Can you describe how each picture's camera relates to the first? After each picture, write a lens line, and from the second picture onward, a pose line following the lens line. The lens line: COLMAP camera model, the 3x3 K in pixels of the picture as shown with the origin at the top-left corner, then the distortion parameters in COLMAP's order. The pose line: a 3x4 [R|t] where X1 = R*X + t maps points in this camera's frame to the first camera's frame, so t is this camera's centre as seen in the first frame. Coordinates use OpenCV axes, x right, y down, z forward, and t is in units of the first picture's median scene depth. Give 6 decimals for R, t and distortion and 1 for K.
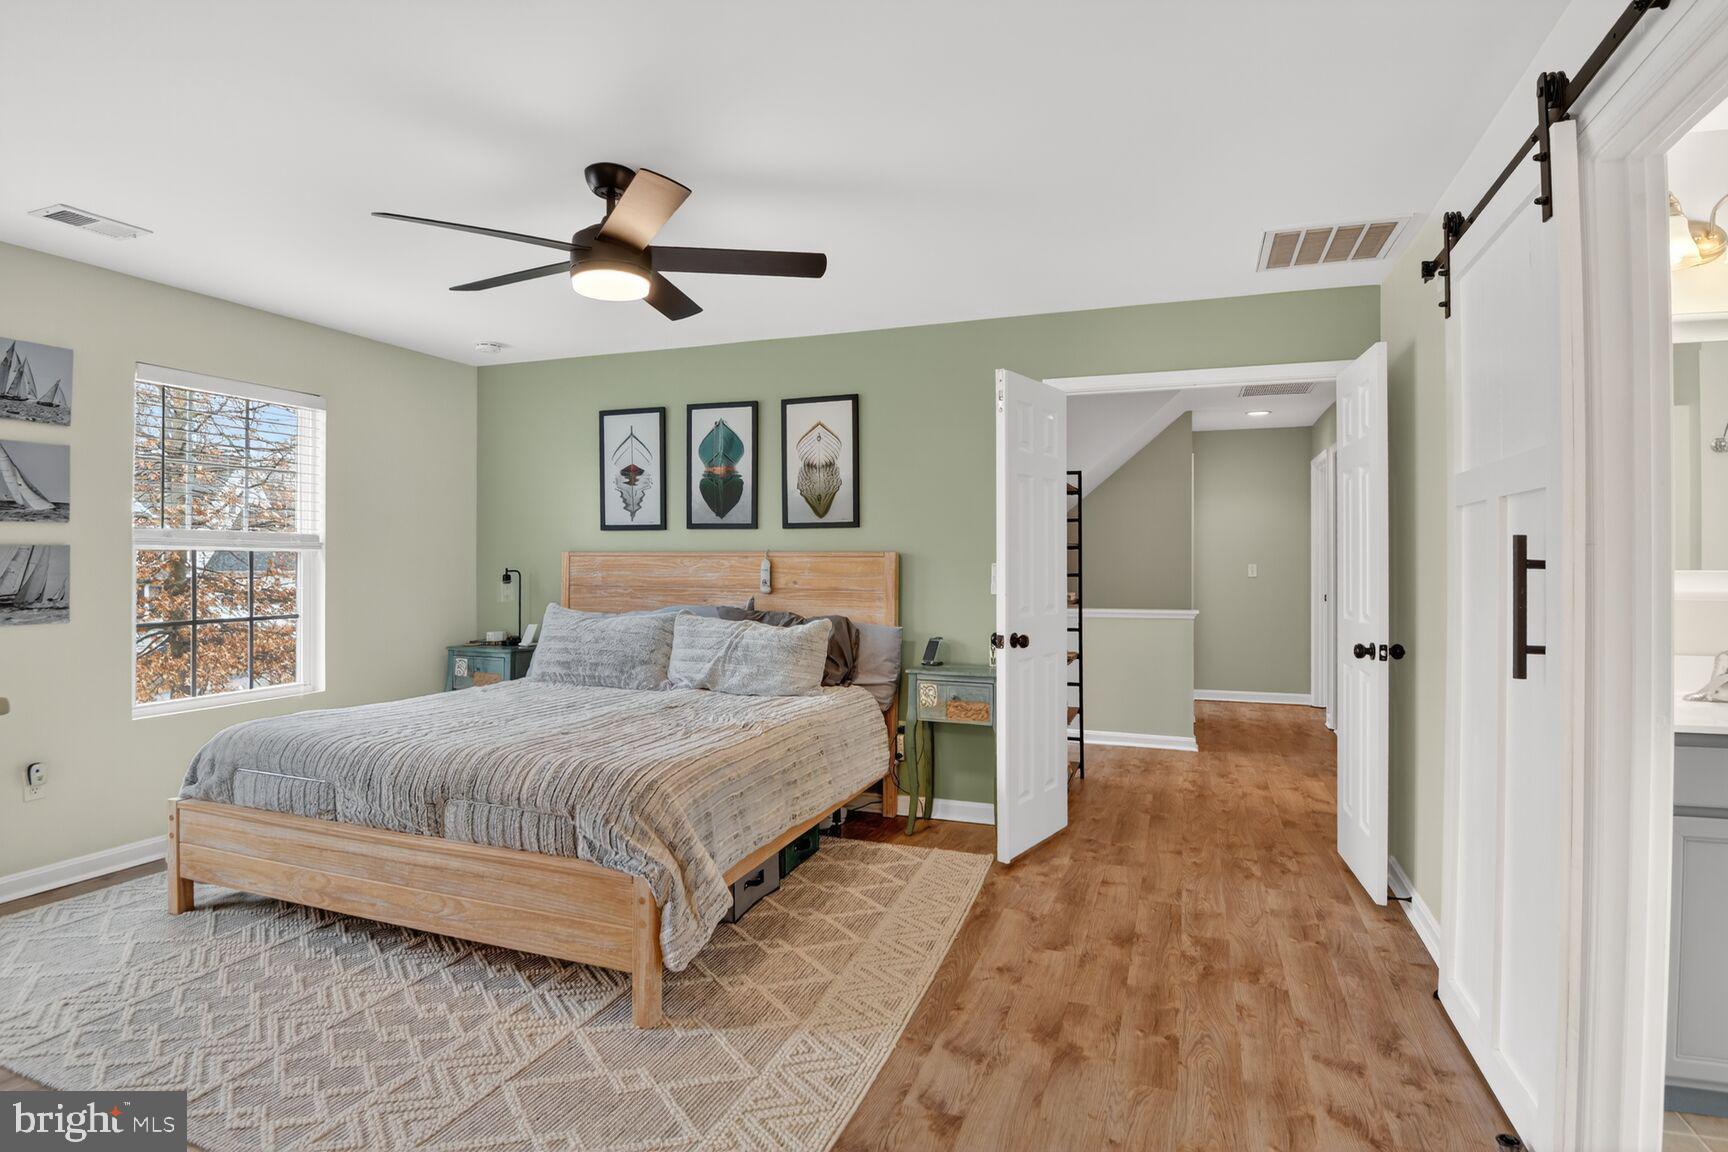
lens RADIAL K [[868.1, 0, 875.6], [0, 868.1, 569.5], [0, 0, 1]] dist [-0.009769, -0.006280]
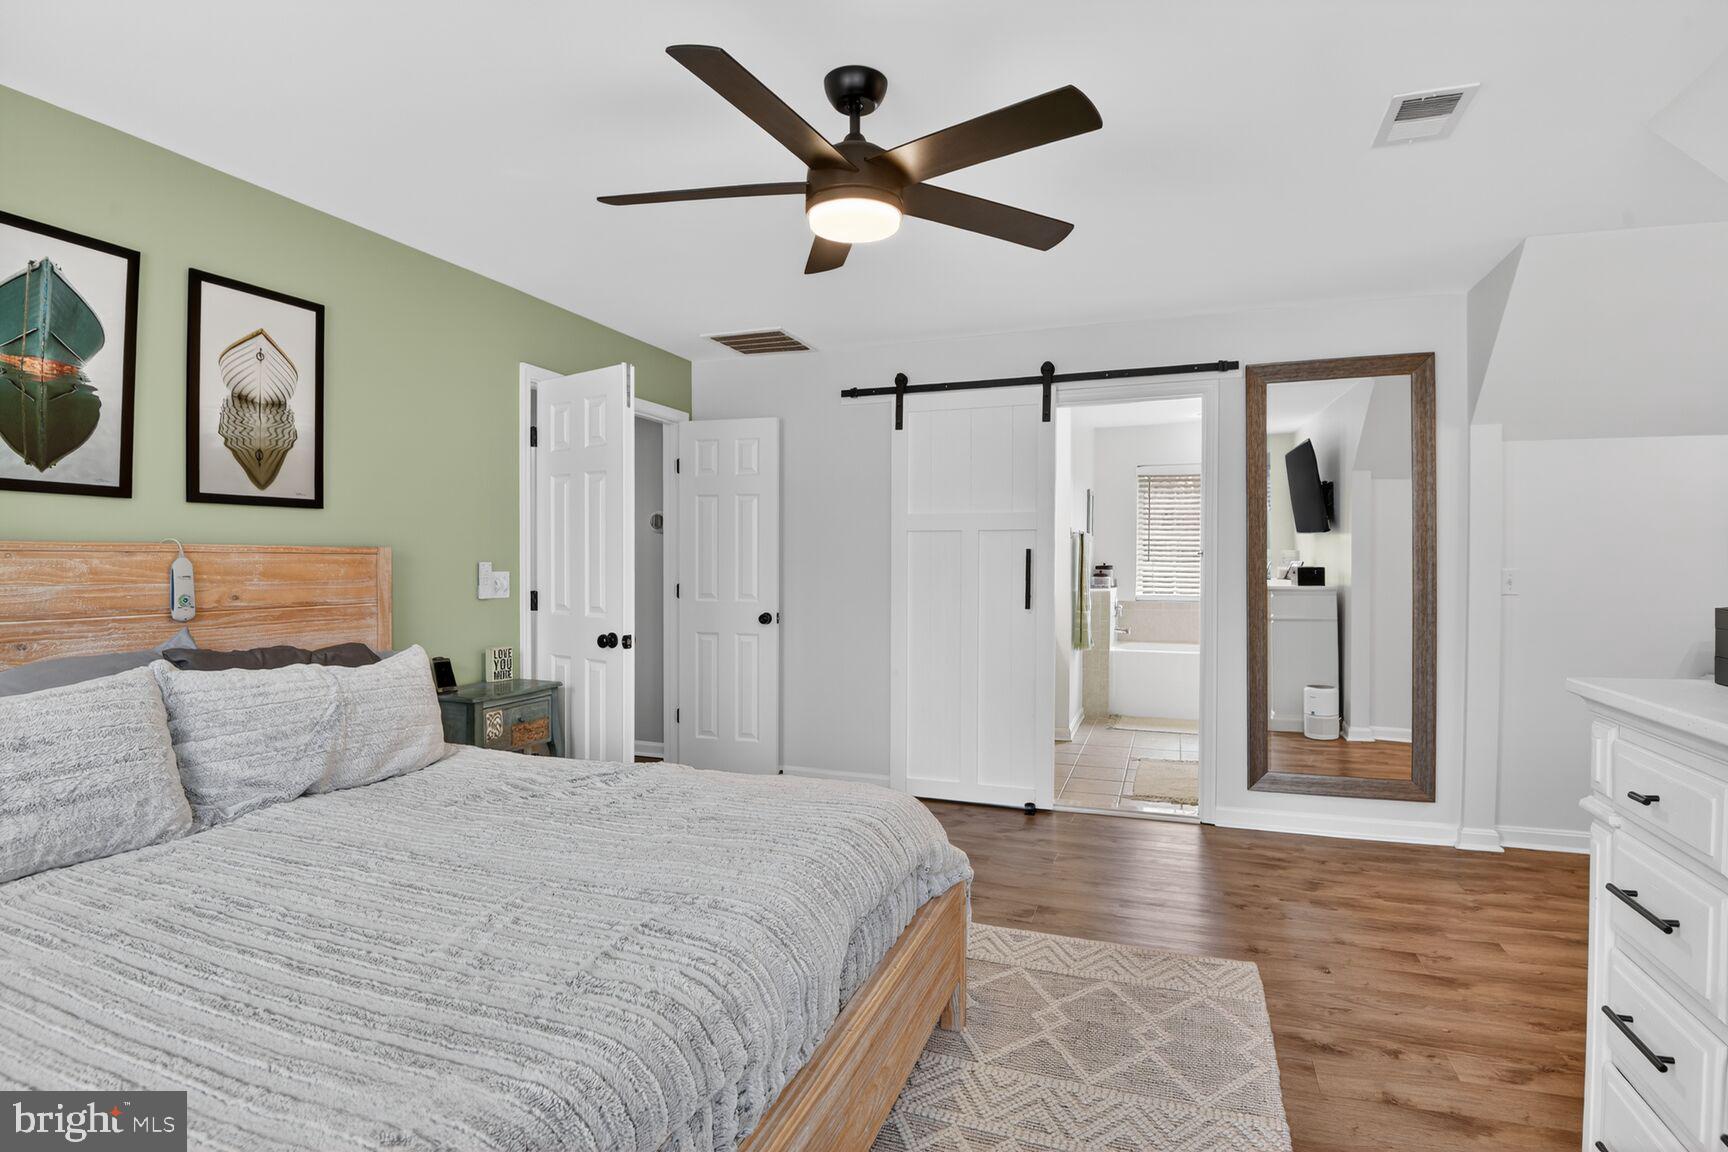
lens RADIAL K [[868.1, 0, 862.7], [0, 868.1, 566.7], [0, 0, 1]] dist [-0.009769, -0.006280]
pose [[0.008015, -0.010764, 0.999910, -0.675602], [0.014913, 0.999832, 0.010644, -0.005431], [-0.999857, 0.014827, 0.008174, 0.590356]]
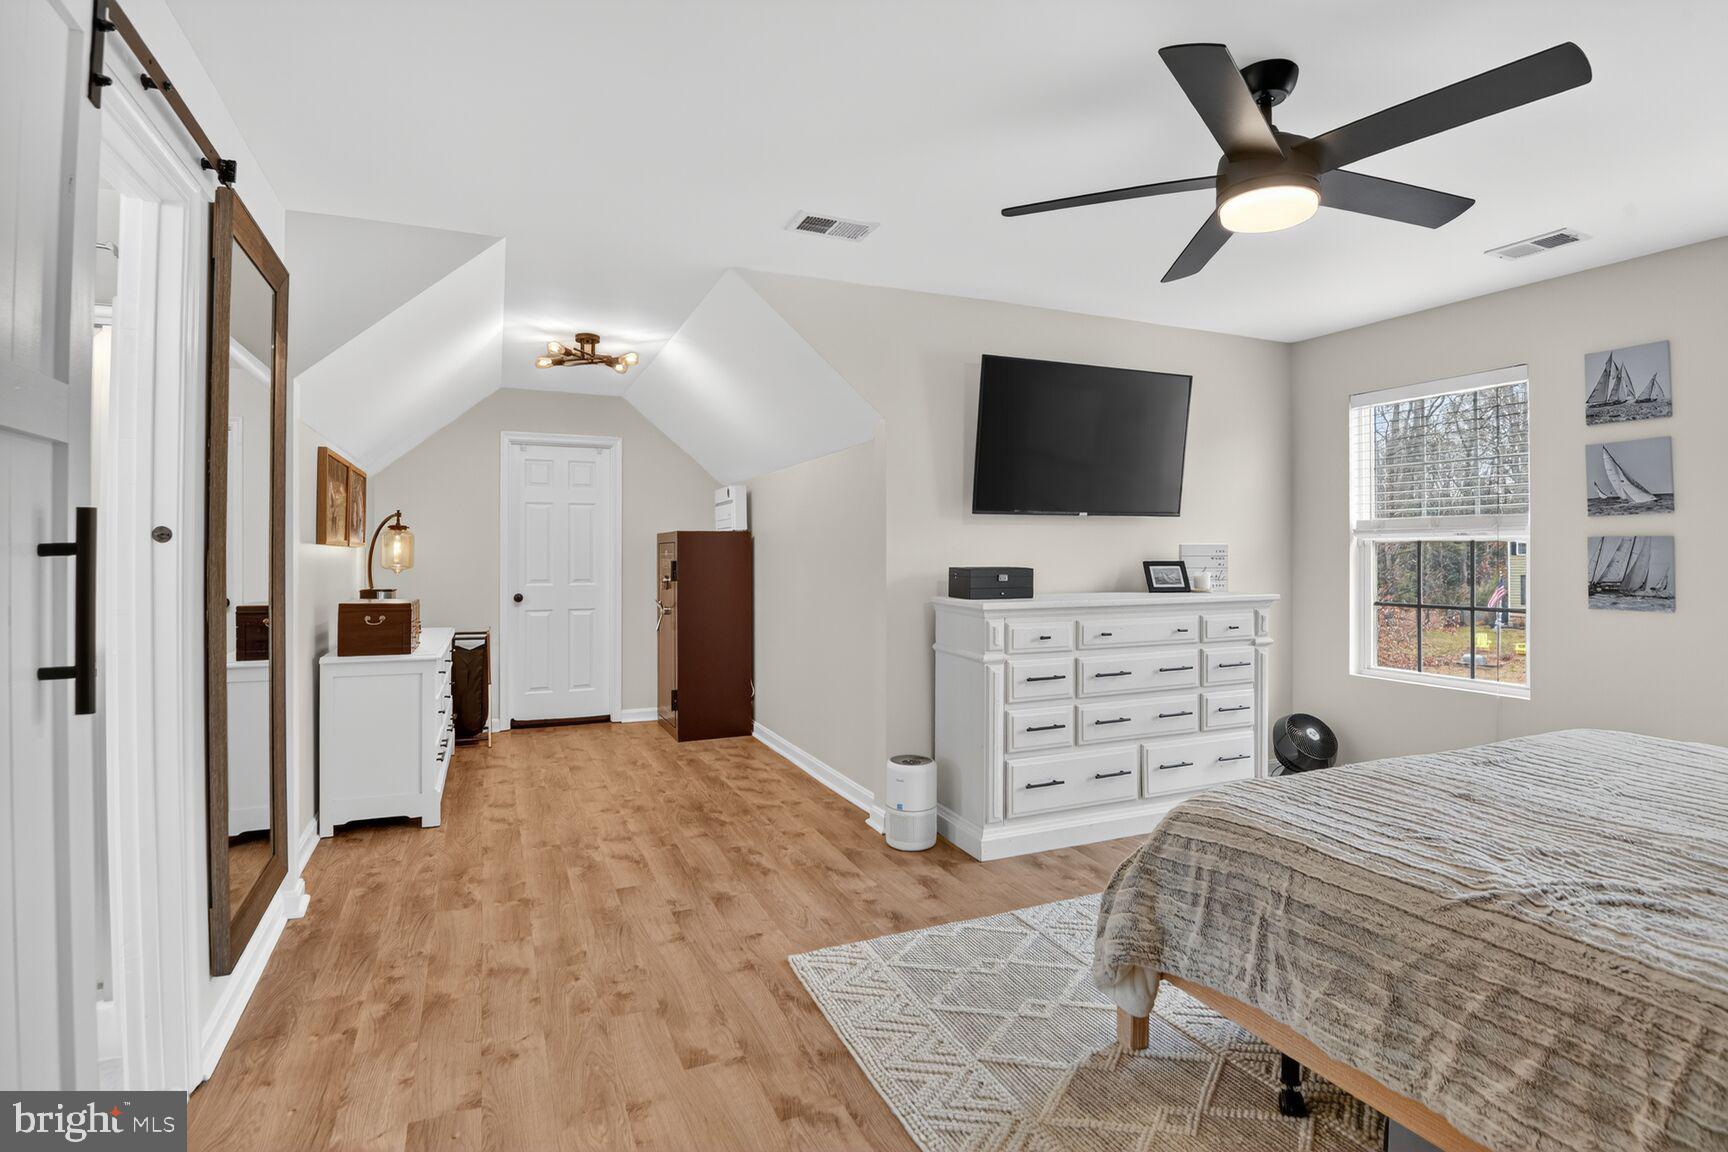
lens RADIAL K [[868.1, 0, 868.1], [0, 868.1, 558.7], [0, 0, 1]] dist [-0.009769, -0.006280]
pose [[-0.714006, -0.002887, -0.700134, 0.317631], [-0.014028, 0.999850, 0.010184, 0.001326], [0.699999, 0.017093, -0.713939, 0.787207]]
